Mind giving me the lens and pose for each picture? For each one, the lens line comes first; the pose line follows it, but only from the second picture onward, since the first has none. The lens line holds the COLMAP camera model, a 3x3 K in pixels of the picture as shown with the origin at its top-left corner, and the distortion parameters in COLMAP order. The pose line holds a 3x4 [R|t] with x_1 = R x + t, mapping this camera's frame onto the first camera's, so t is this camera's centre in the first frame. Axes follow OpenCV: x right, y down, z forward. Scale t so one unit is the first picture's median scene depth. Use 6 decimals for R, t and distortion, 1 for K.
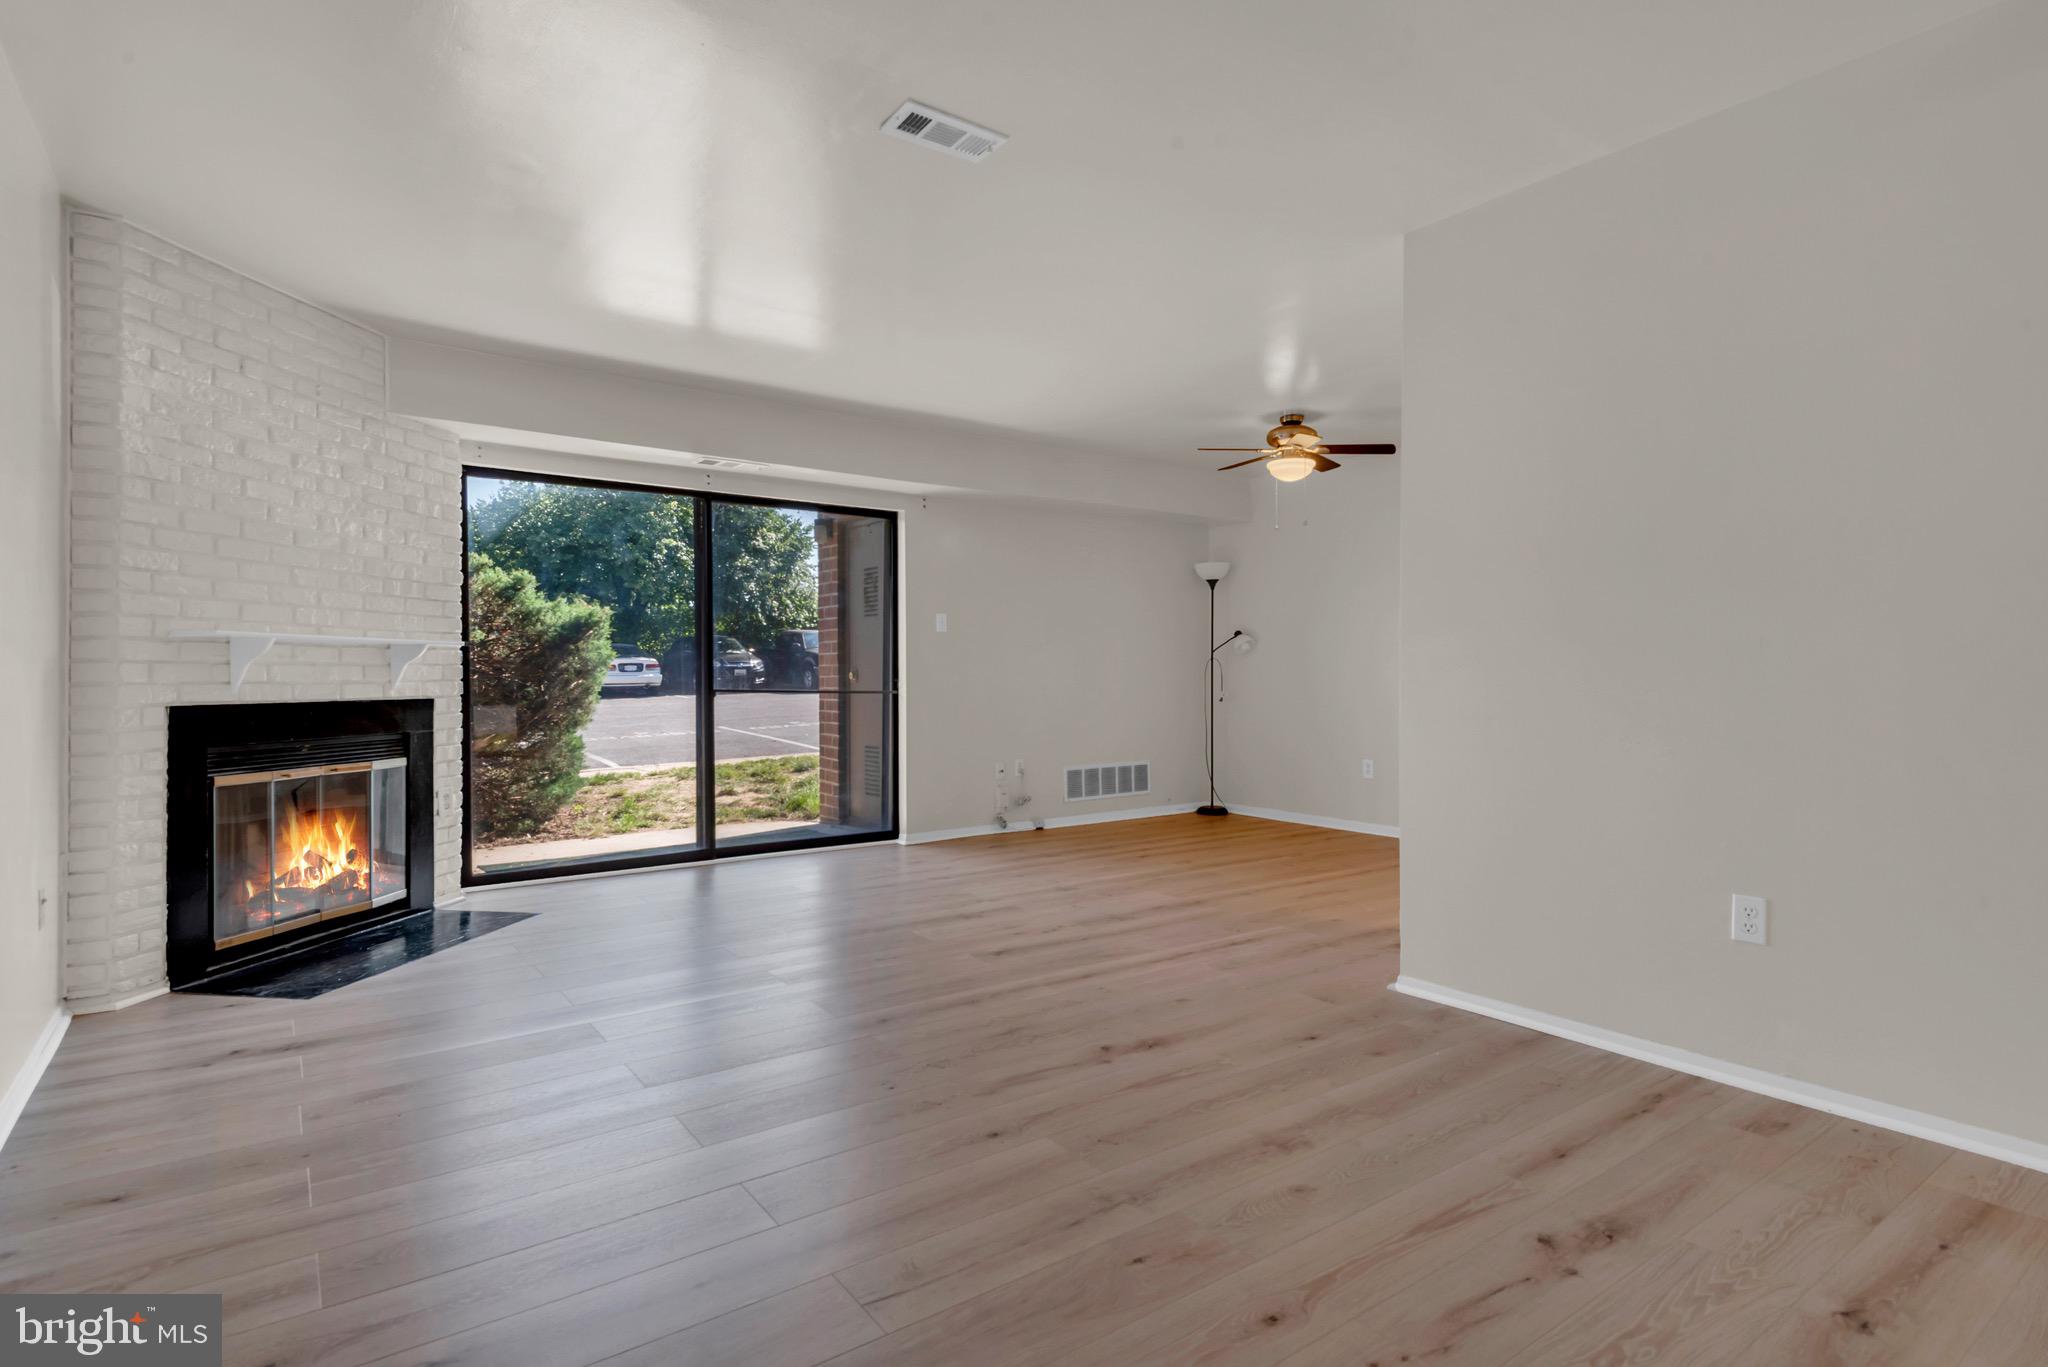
lens RADIAL K [[1018.9, 0, 1006.8], [0, 1018.9, 669.4], [0, 0, 1]] dist [0.040309, -0.026829]
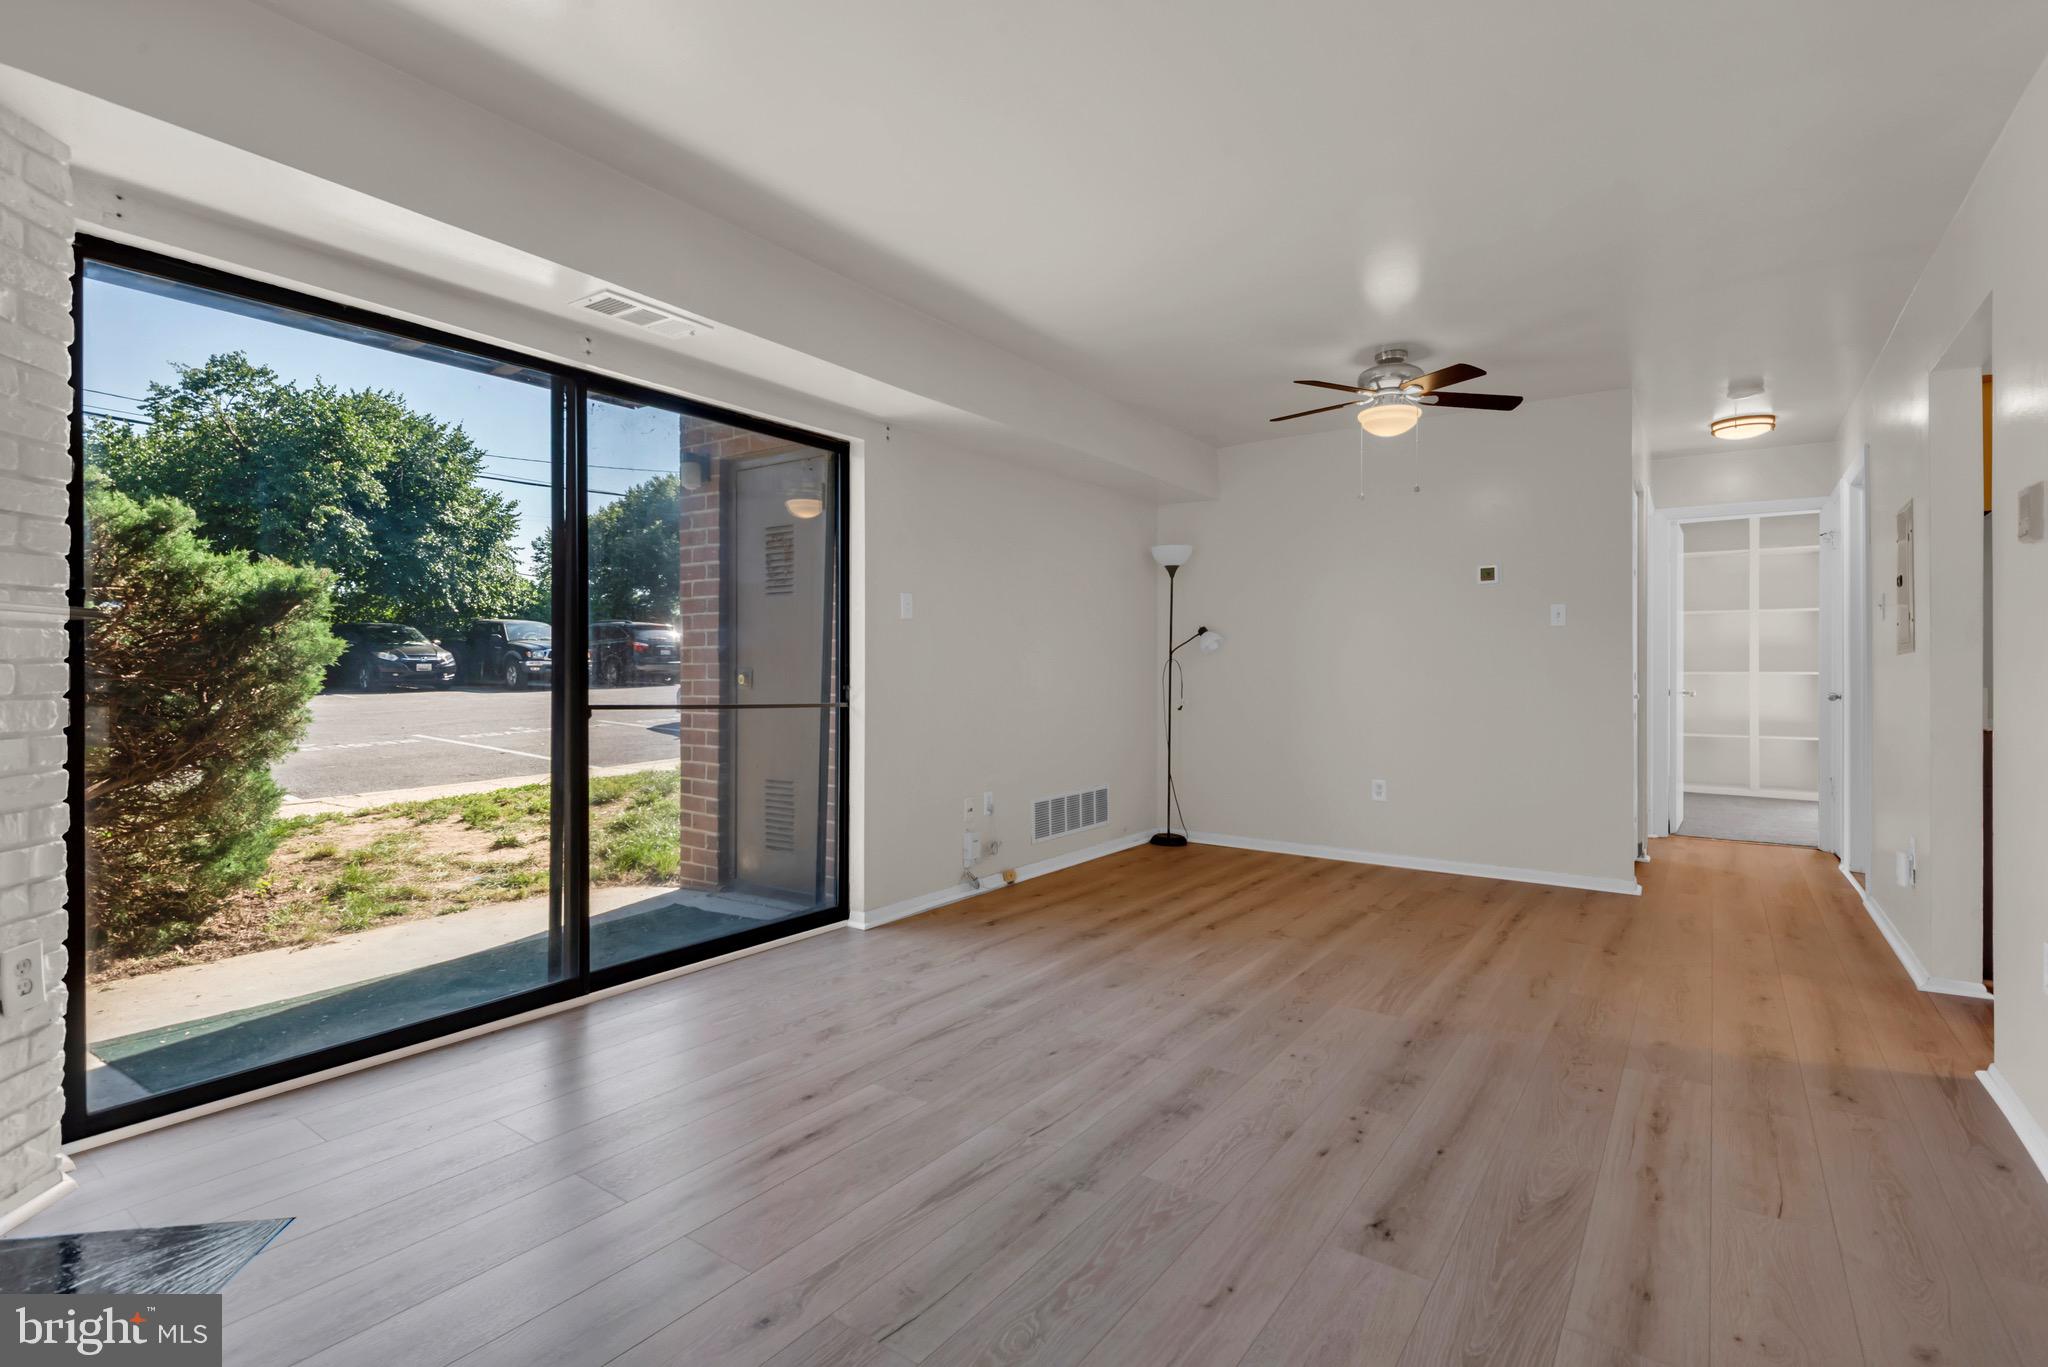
lens RADIAL K [[955.4, 0, 1014.8], [0, 955.4, 663.1], [0, 0, 1]] dist [0.030622, -0.022595]
pose [[0.949291, 0.008350, 0.314288, -0.276592], [-0.007420, 0.999964, -0.004158, -0.005241], [-0.314311, 0.001615, 0.949319, 0.482149]]
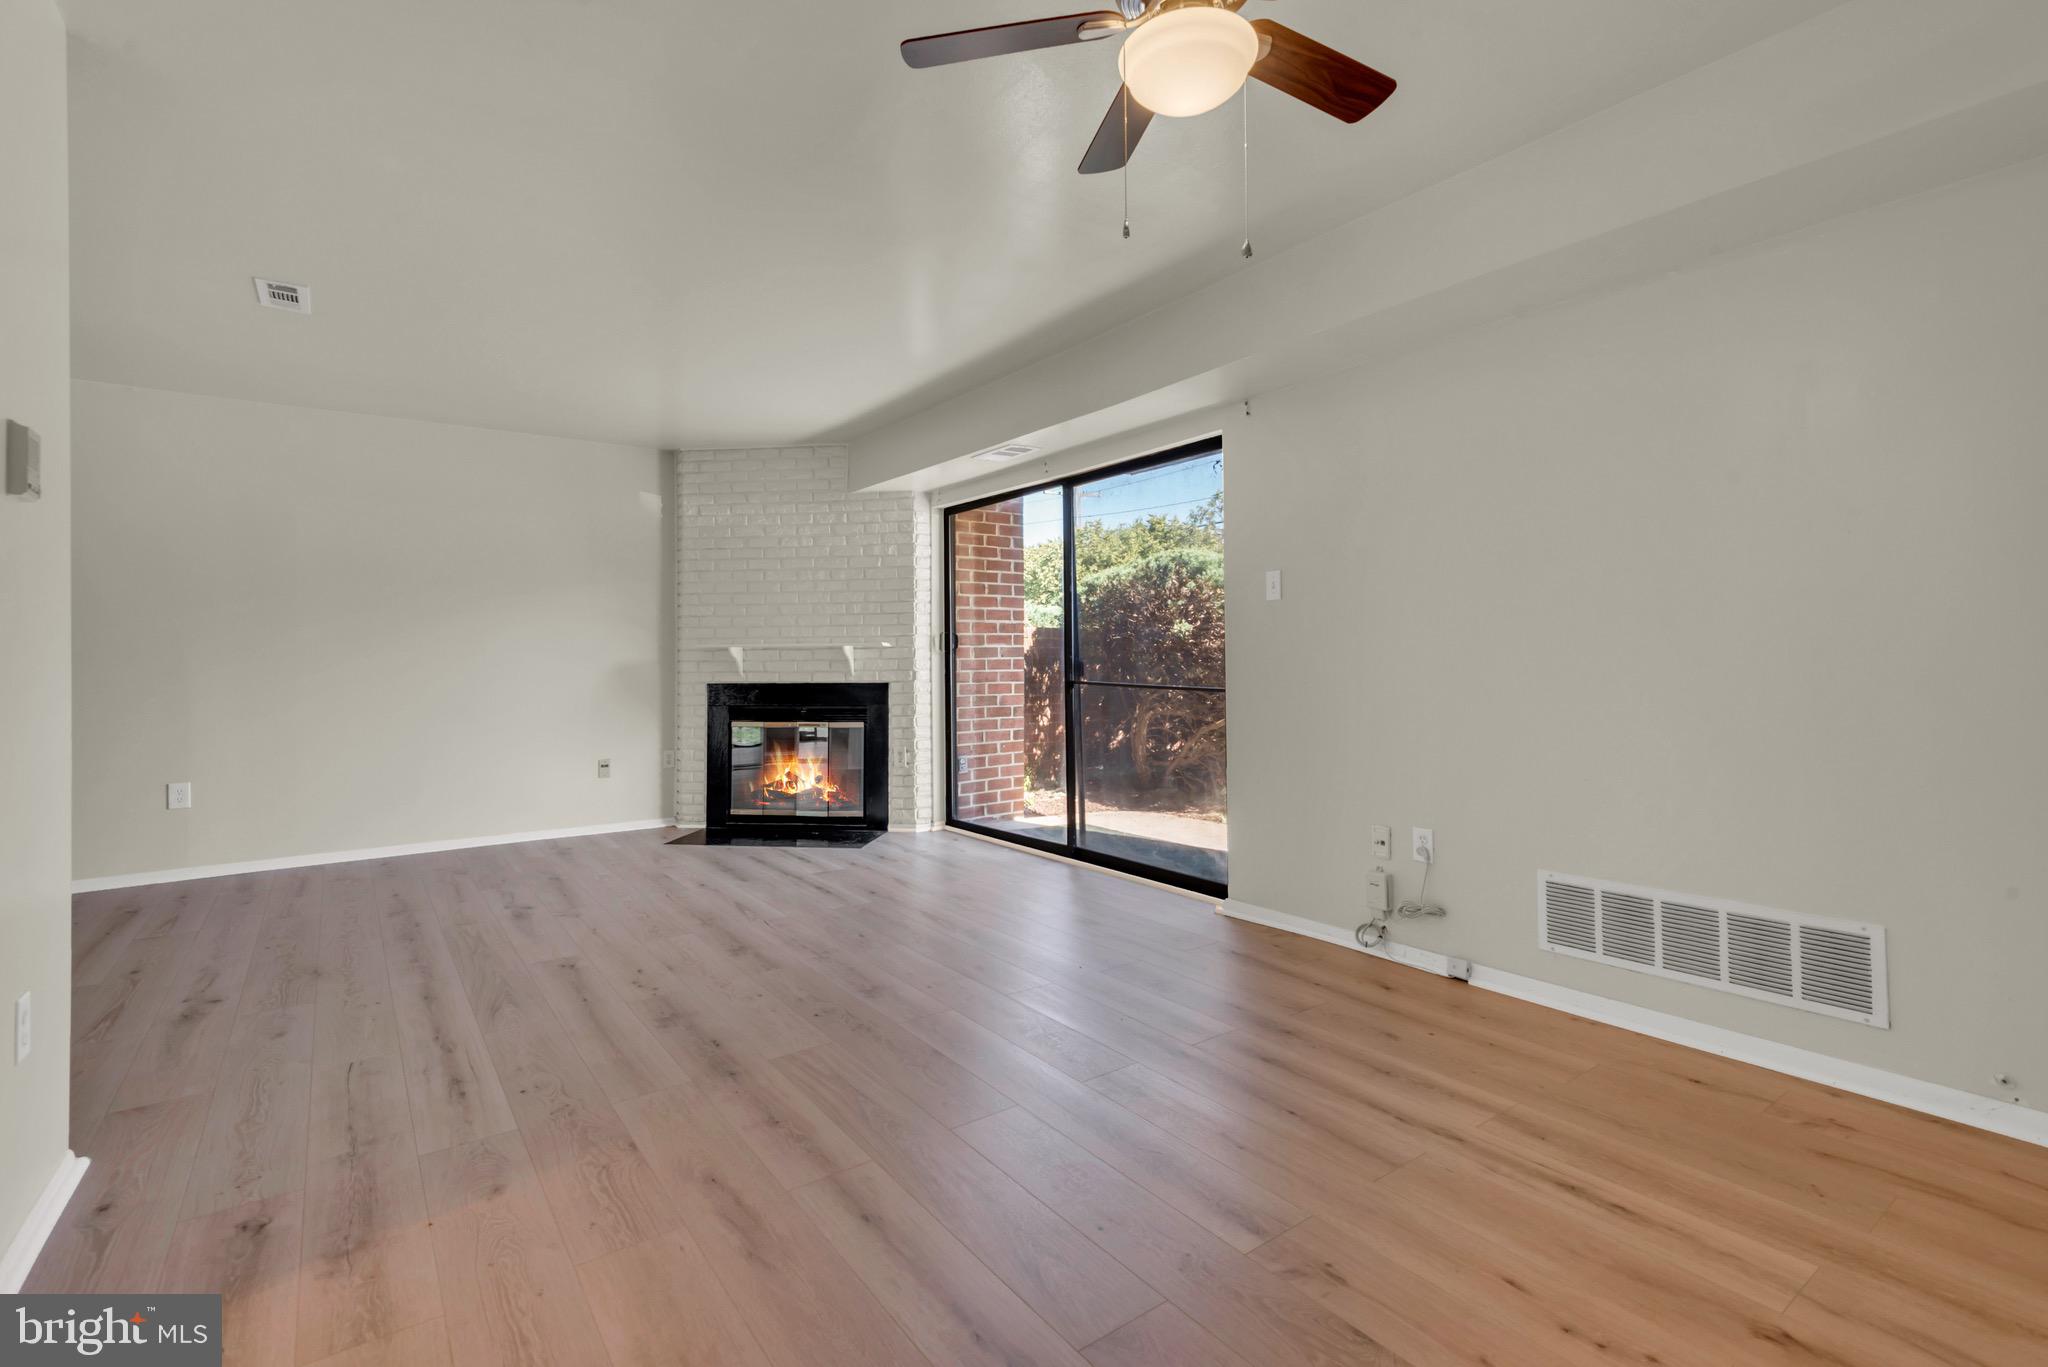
lens RADIAL K [[930.7, 0, 1033.2], [0, 930.7, 644.4], [0, 0, 1]] dist [0.037975, -0.018881]
pose [[0.014352, -0.012453, -0.999819, 0.719394], [0.014626, 0.999818, -0.012243, -0.005871], [0.999790, -0.014448, 0.014531, 1.160083]]
